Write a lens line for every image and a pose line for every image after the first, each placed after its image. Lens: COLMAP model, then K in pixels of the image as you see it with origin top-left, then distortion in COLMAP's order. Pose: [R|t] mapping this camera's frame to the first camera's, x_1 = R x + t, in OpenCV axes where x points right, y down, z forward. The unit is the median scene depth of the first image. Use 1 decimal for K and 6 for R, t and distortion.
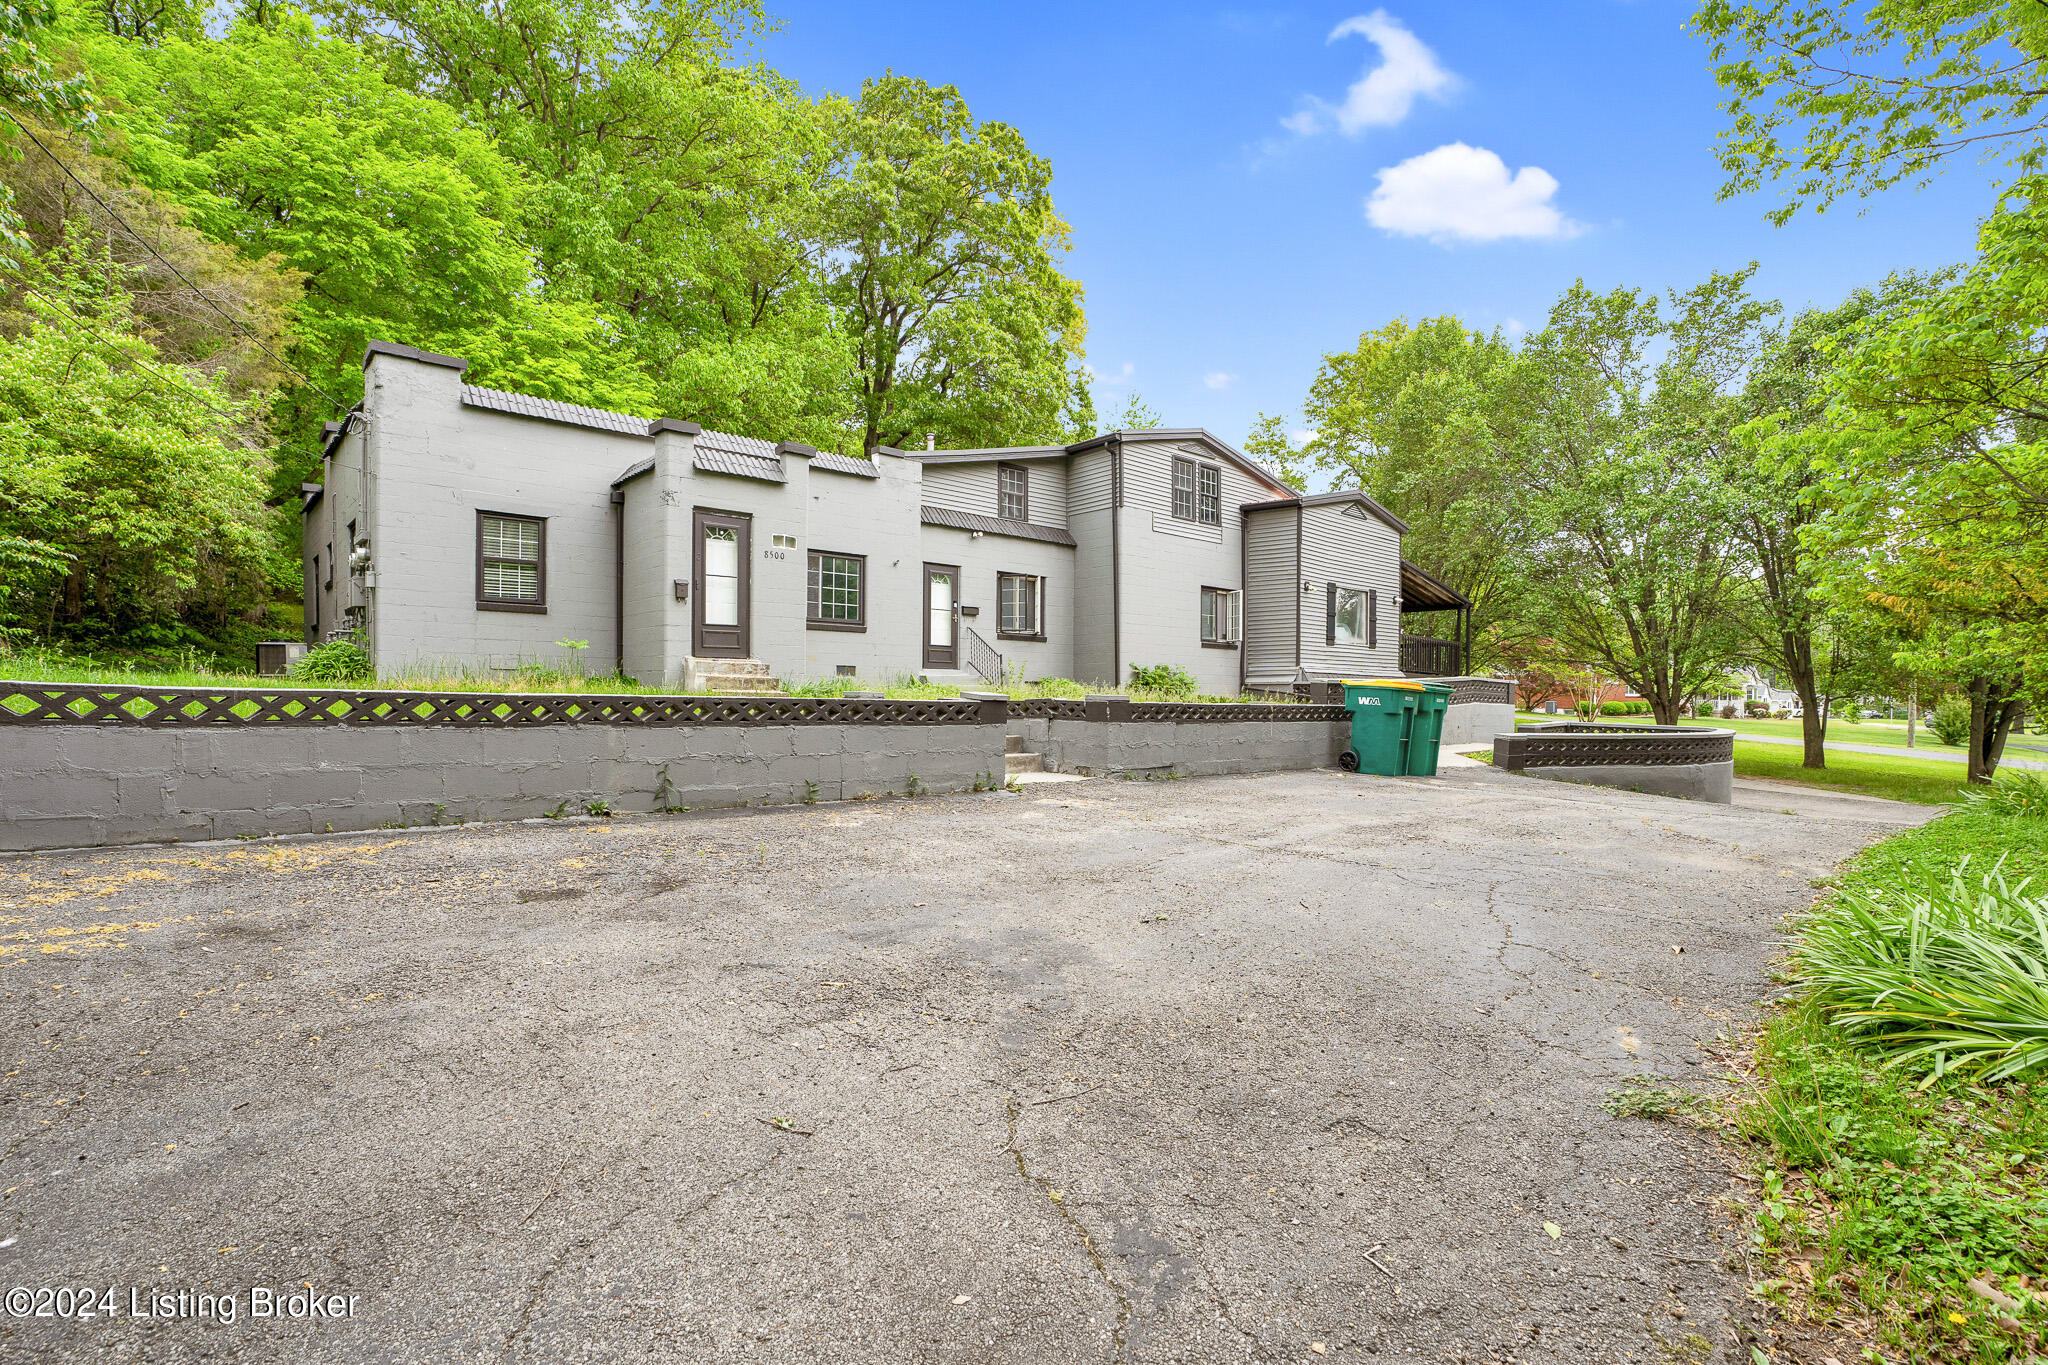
lens RADIAL K [[961.8, 0, 1024.0], [0, 961.8, 682.5], [0, 0, 1]] dist [-0.059538, 0.022077]
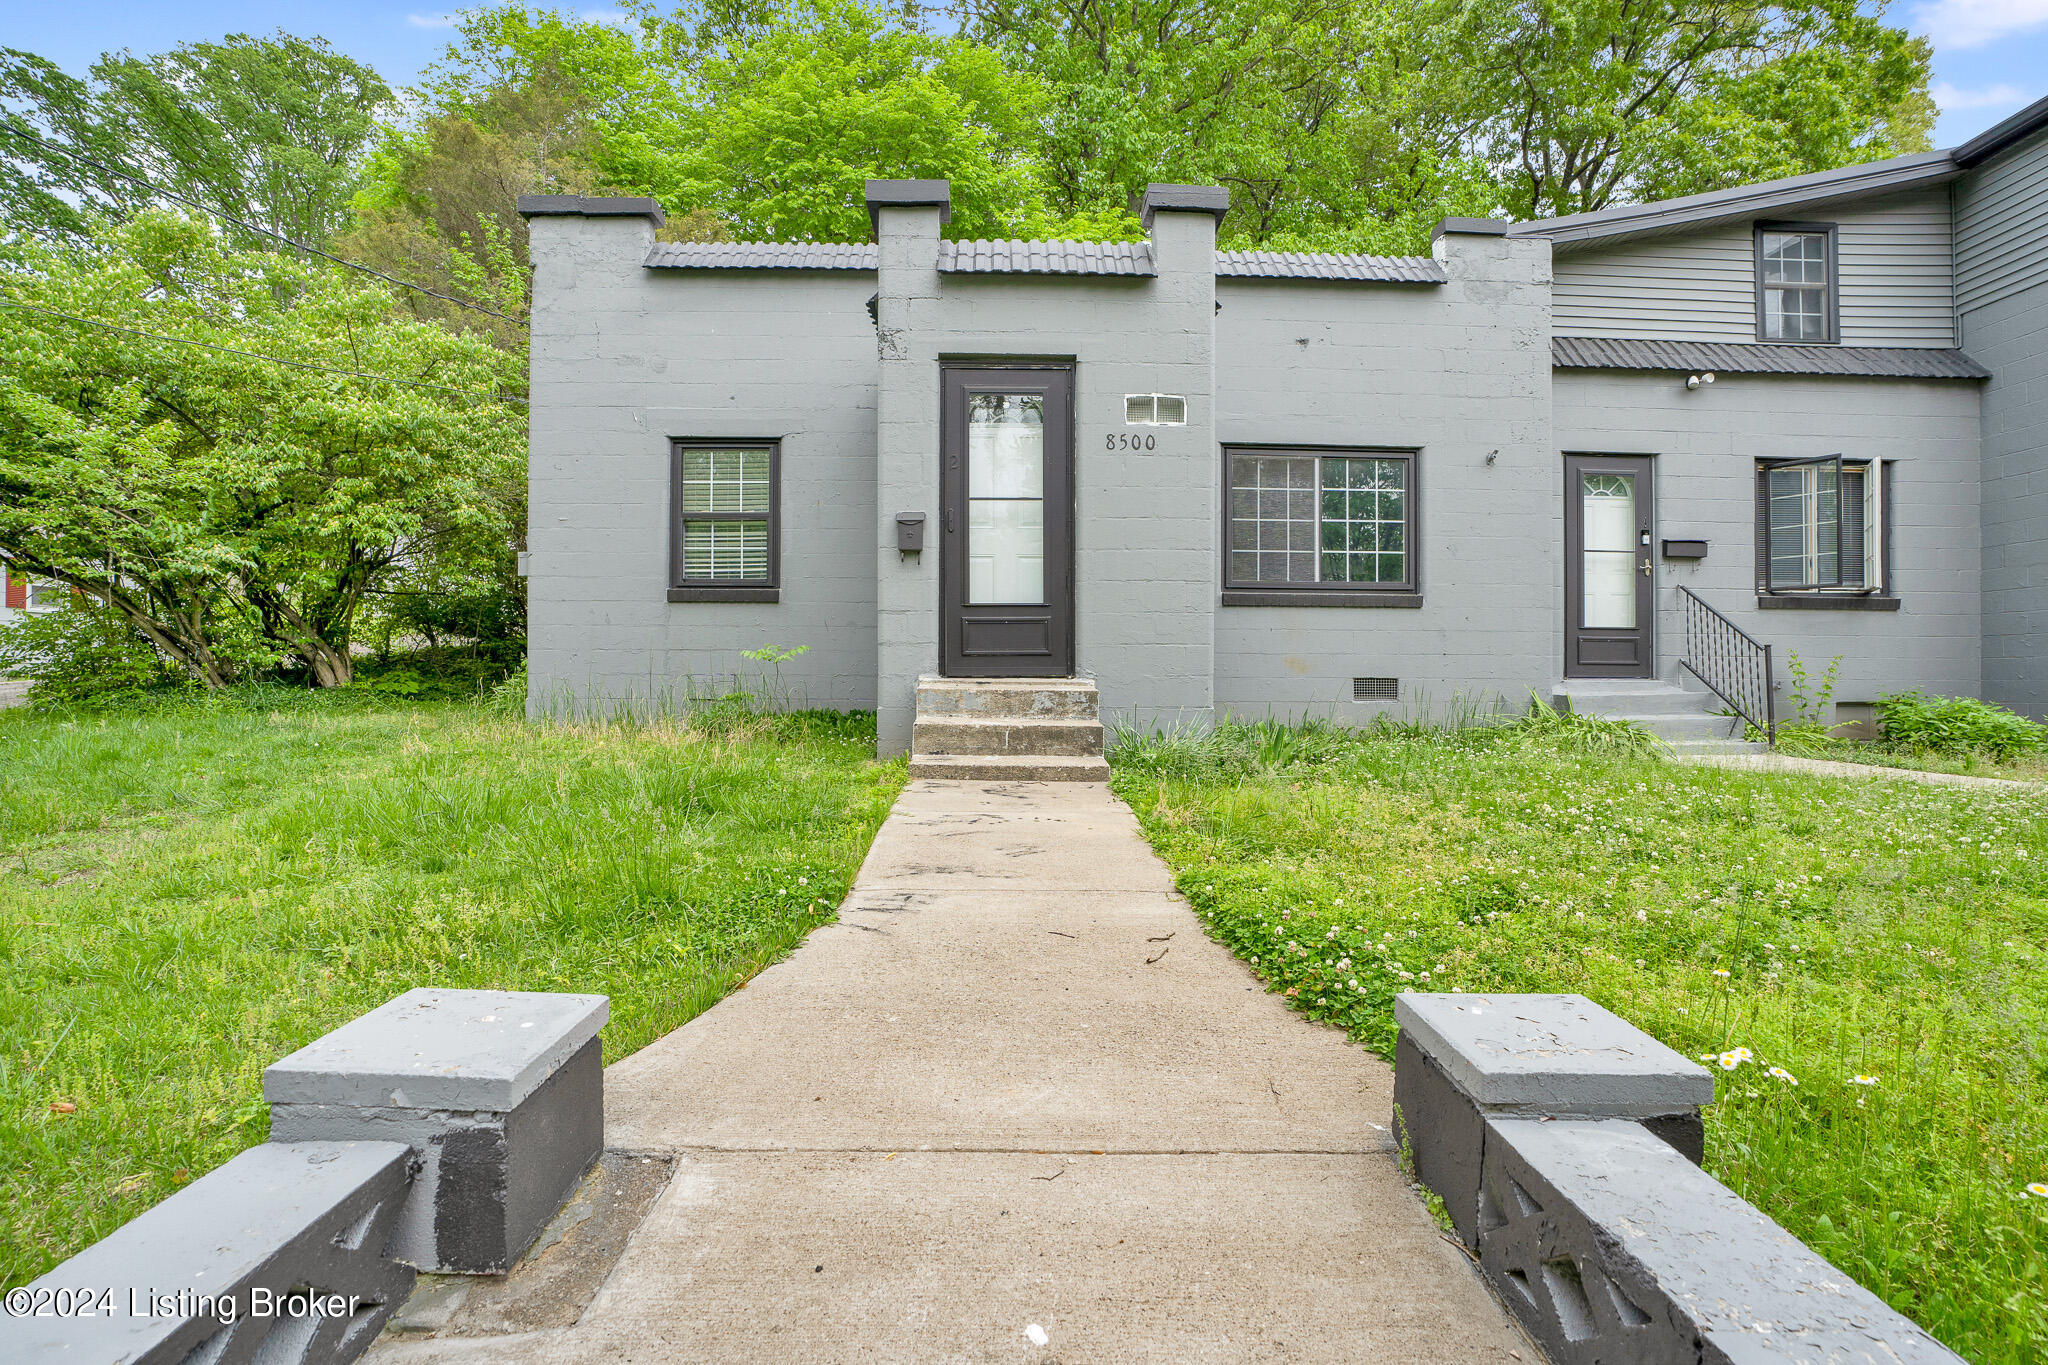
lens RADIAL K [[961.8, 0, 1024.0], [0, 961.8, 682.5], [0, 0, 1]] dist [-0.059538, 0.022077]
pose [[0.763353, -0.004638, -0.645965, -0.008235], [0.011506, 0.999913, 0.006417, -0.018400], [0.645880, -0.012331, 0.763340, 0.468239]]
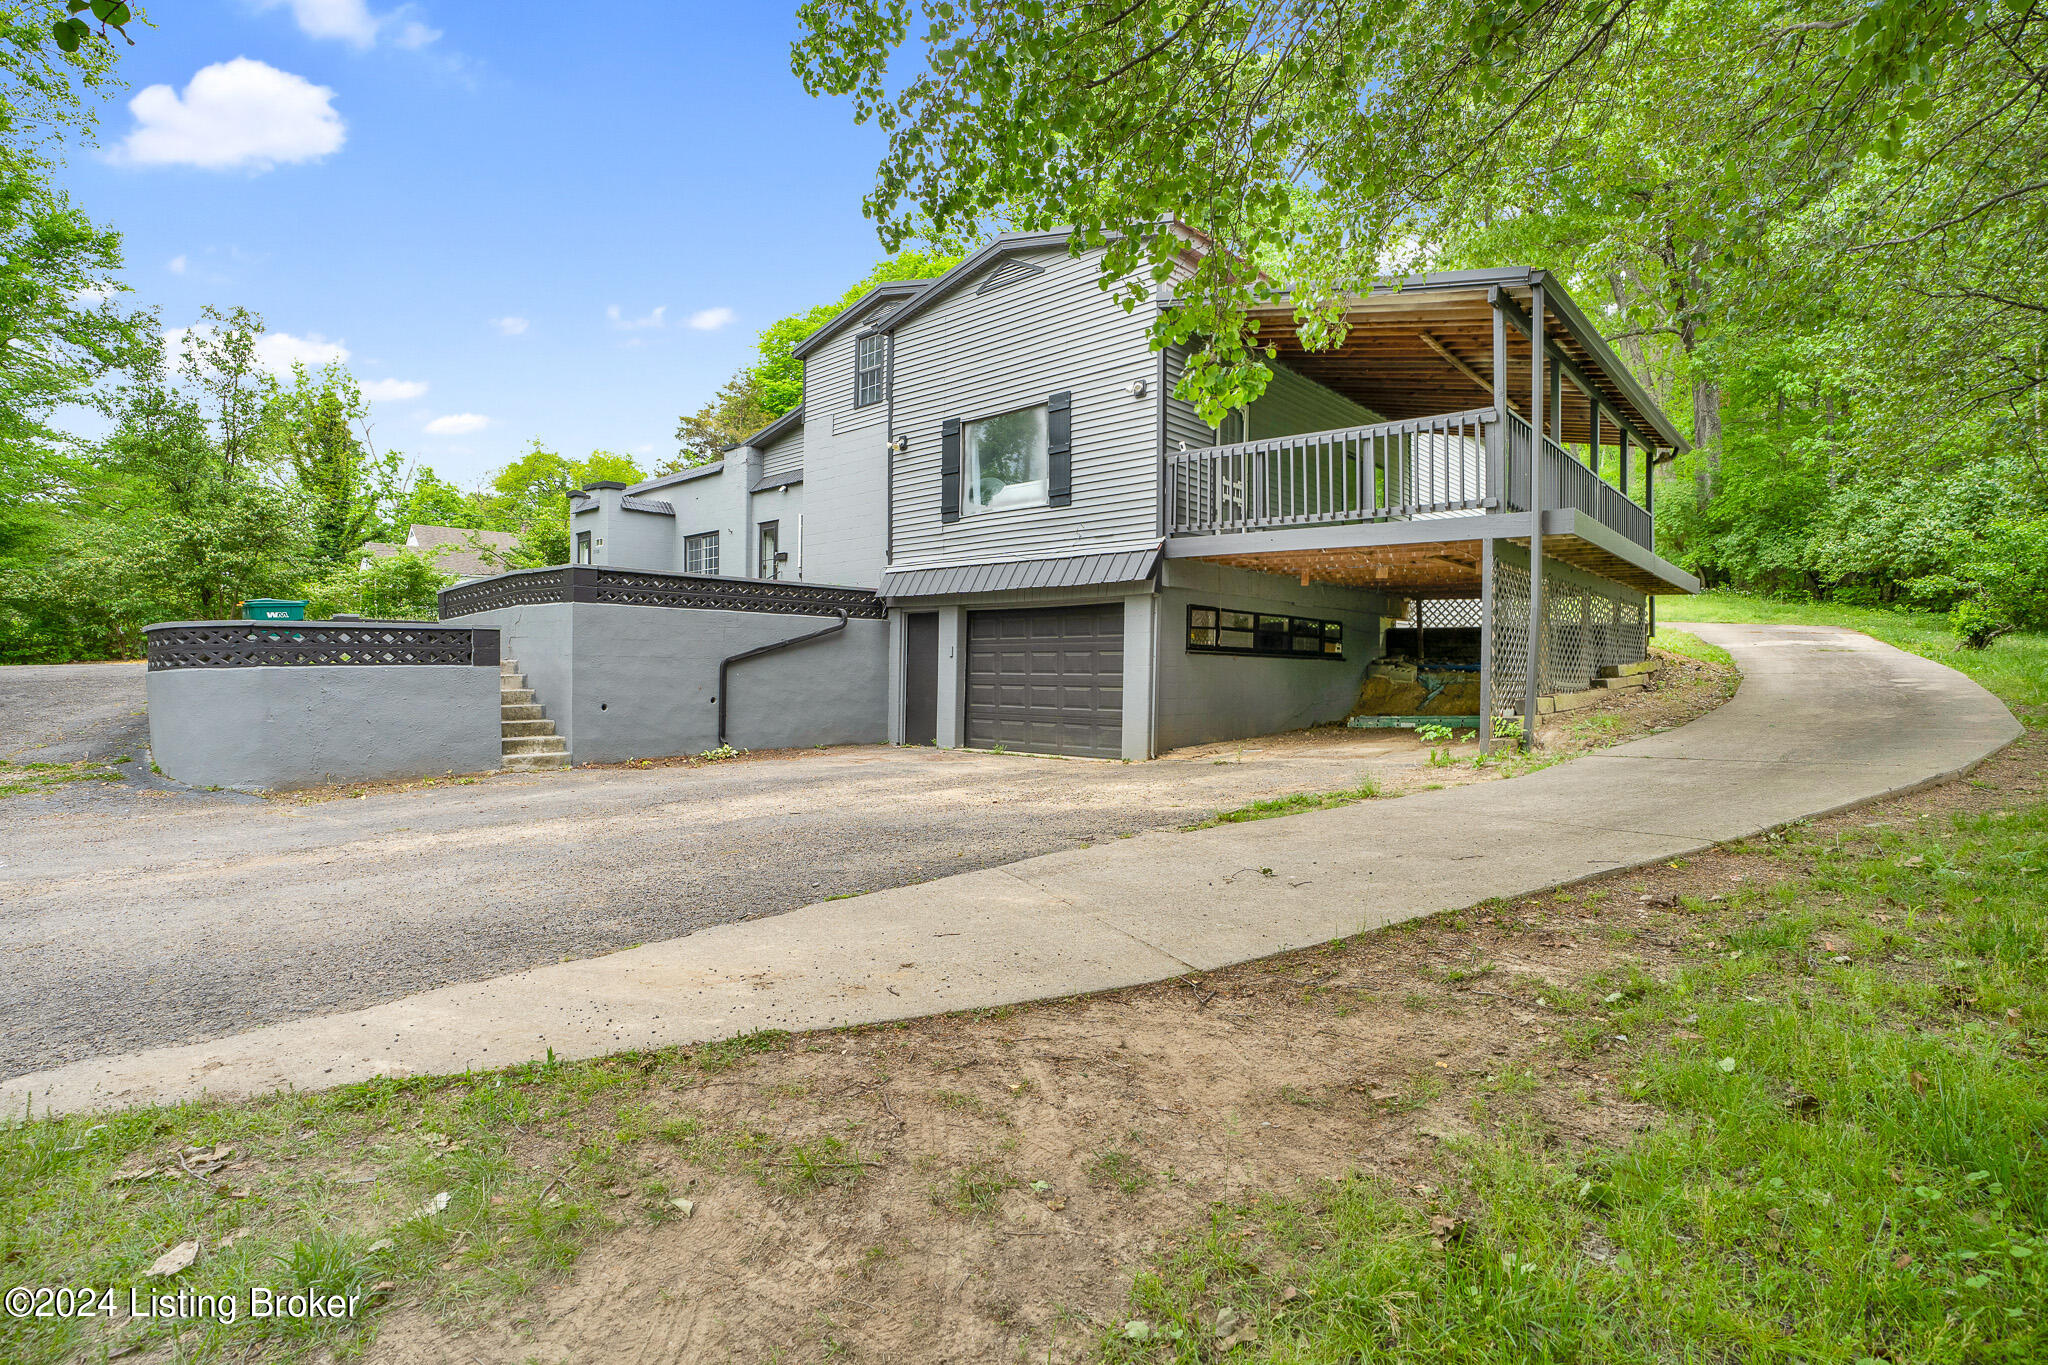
lens RADIAL K [[961.8, 0, 1024.0], [0, 961.8, 682.5], [0, 0, 1]] dist [-0.059538, 0.022077]
pose [[0.135532, -0.001075, -0.990772, 1.136461], [0.014084, 0.999900, 0.000842, 0.080055], [0.990673, -0.014068, 0.135534, 1.151941]]
